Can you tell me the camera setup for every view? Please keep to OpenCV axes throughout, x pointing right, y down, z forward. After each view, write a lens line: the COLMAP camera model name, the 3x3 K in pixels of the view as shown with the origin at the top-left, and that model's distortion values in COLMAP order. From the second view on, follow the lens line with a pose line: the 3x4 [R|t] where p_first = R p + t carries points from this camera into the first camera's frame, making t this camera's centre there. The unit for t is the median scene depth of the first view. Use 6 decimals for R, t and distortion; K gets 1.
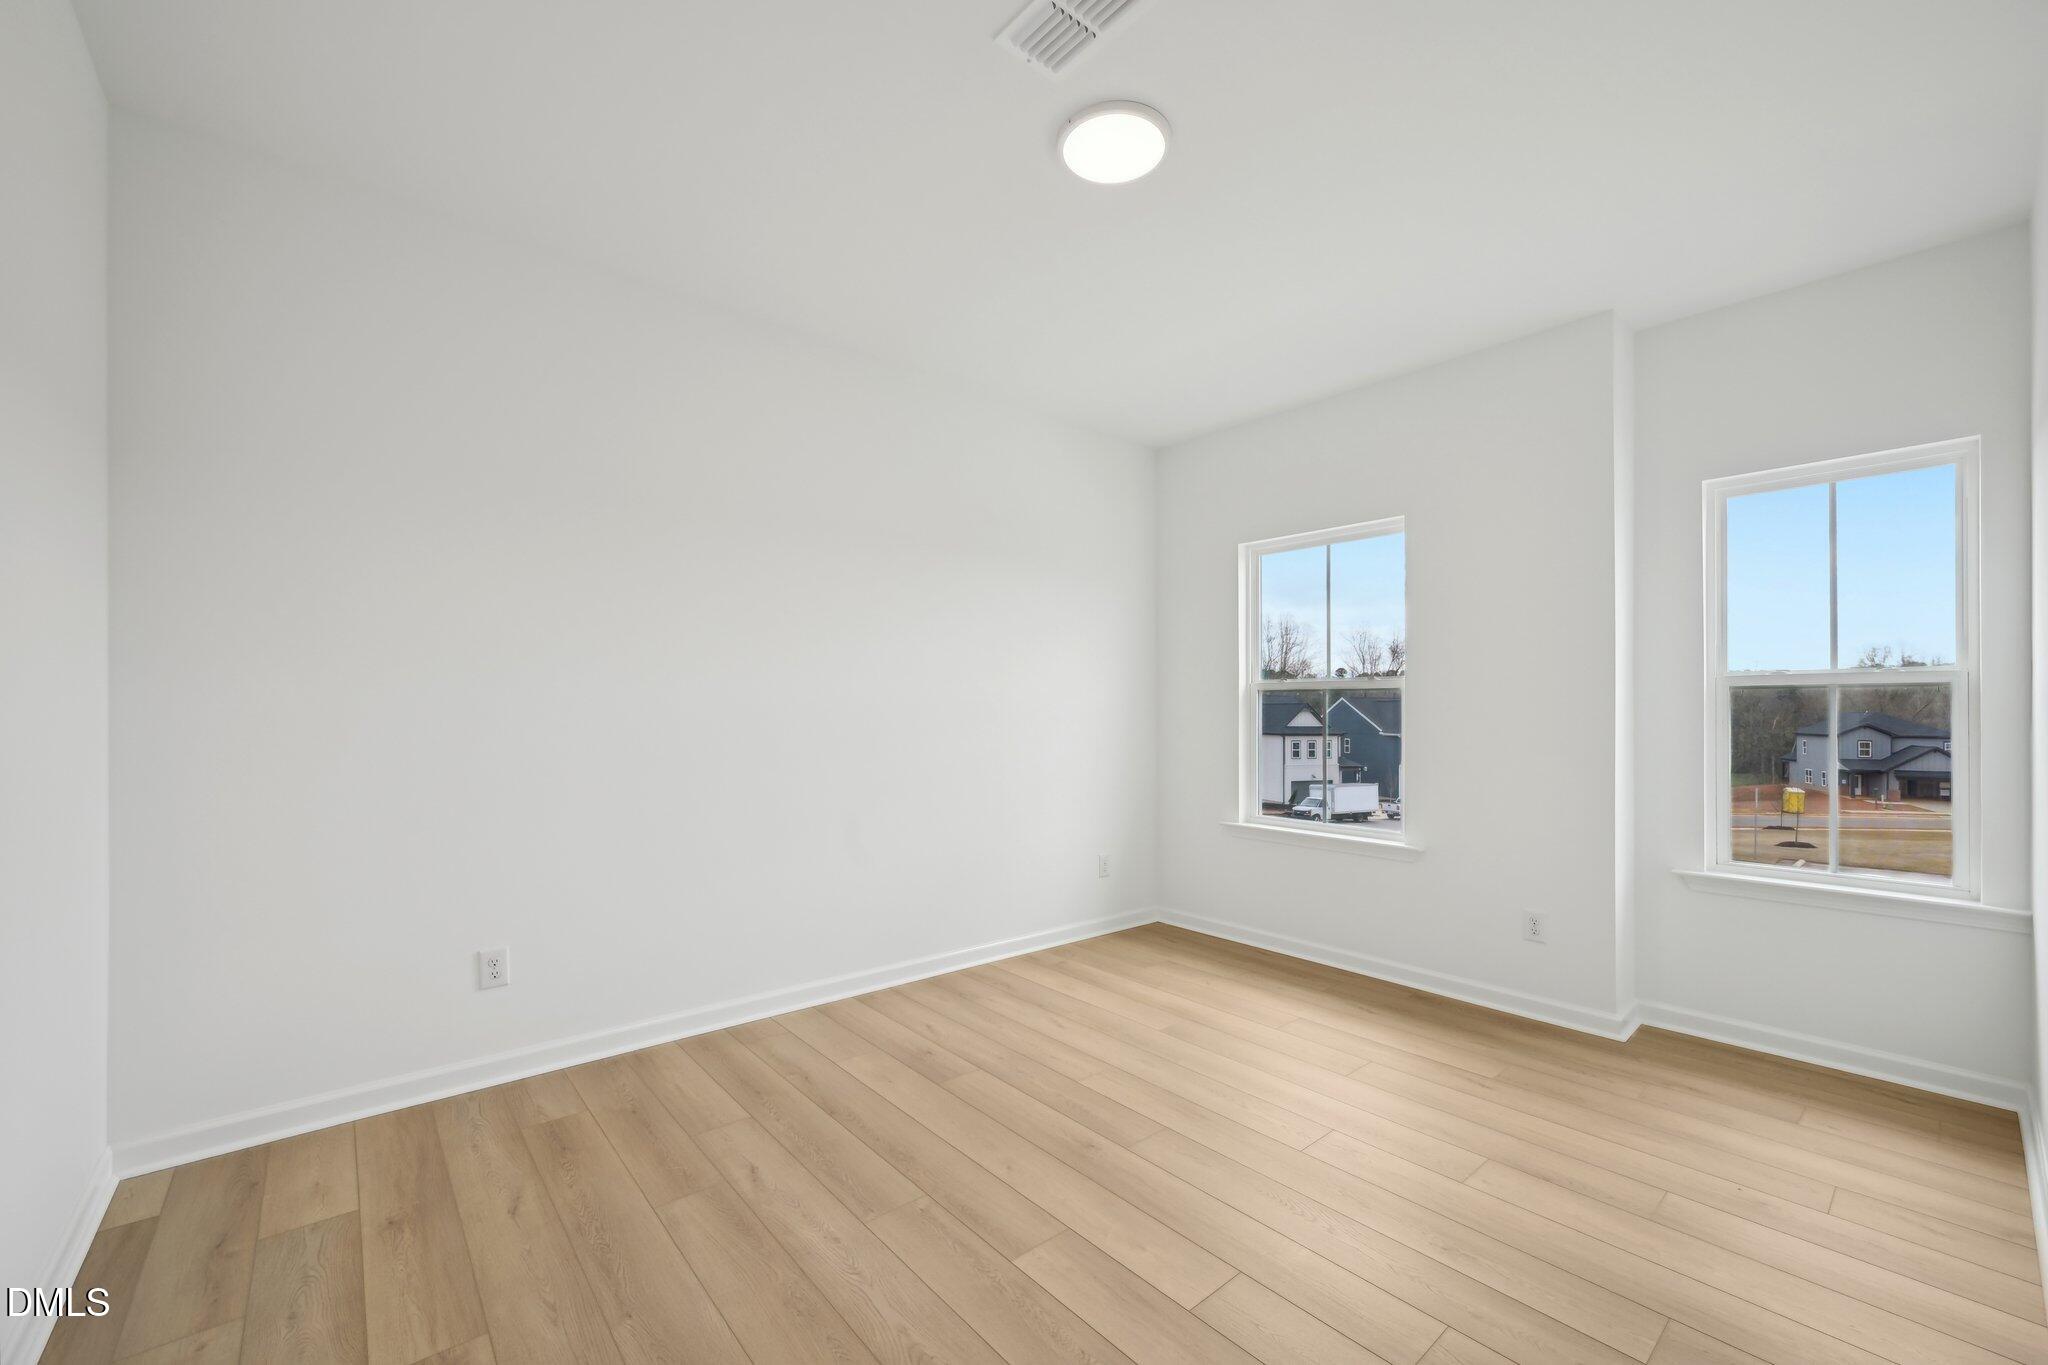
lens RADIAL K [[806.7, 0, 1007.0], [0, 806.7, 702.0], [0, 0, 1]] dist [0.000492, -0.000013]
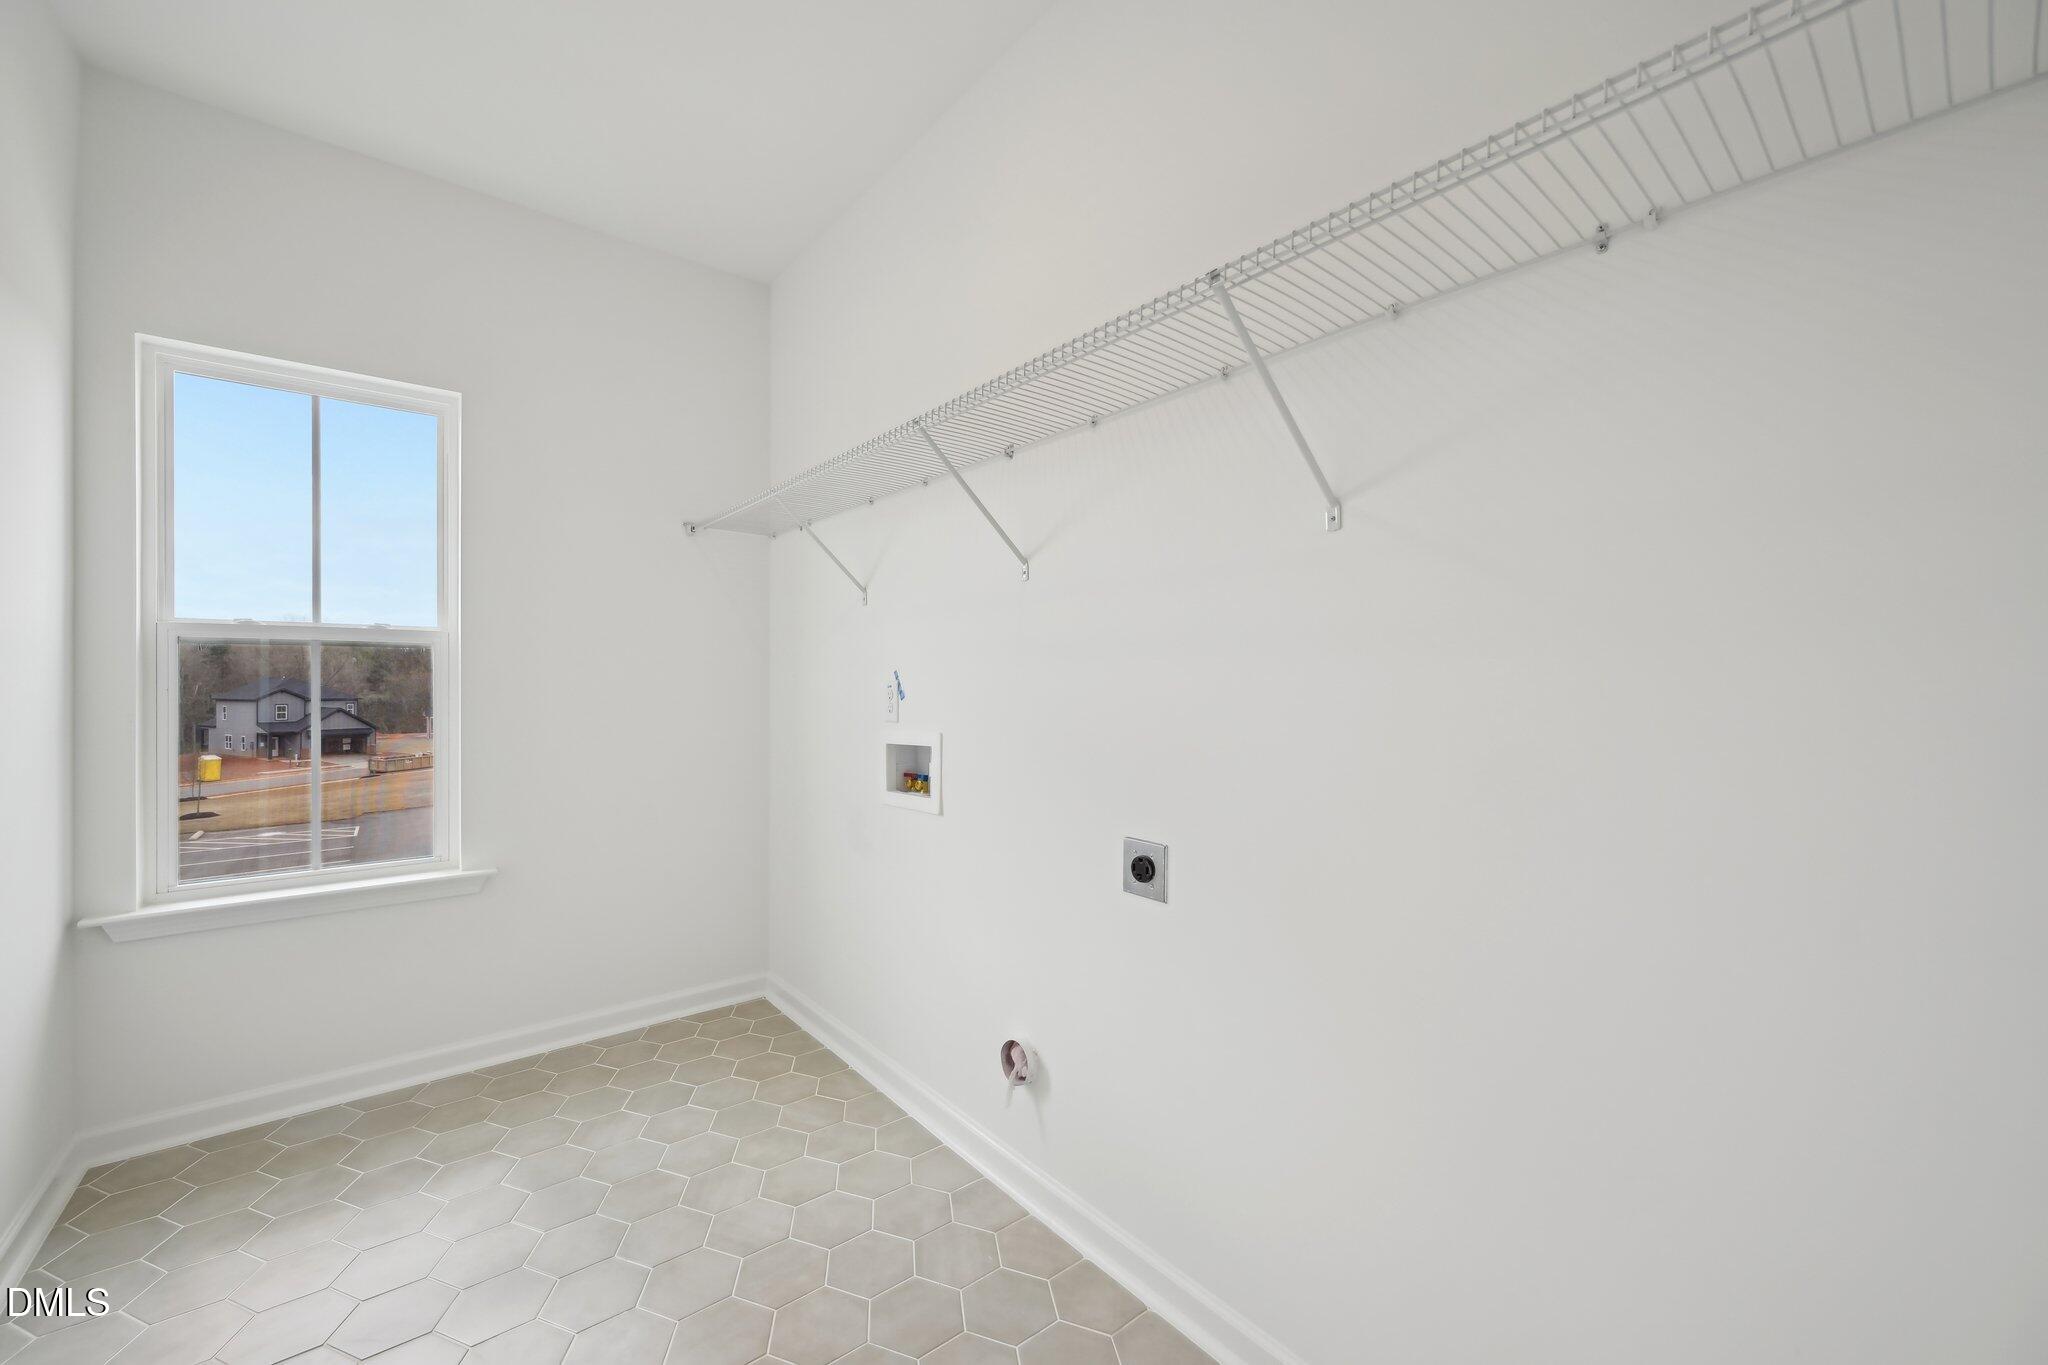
lens RADIAL K [[806.7, 0, 1009.0], [0, 806.7, 683.6], [0, 0, 1]] dist [0.000492, -0.000013]
pose [[0.016151, -0.005185, 0.999856, 0.169252], [-0.015420, 0.999866, 0.005435, 0.005237], [-0.999751, -0.015506, 0.016068, 0.222005]]
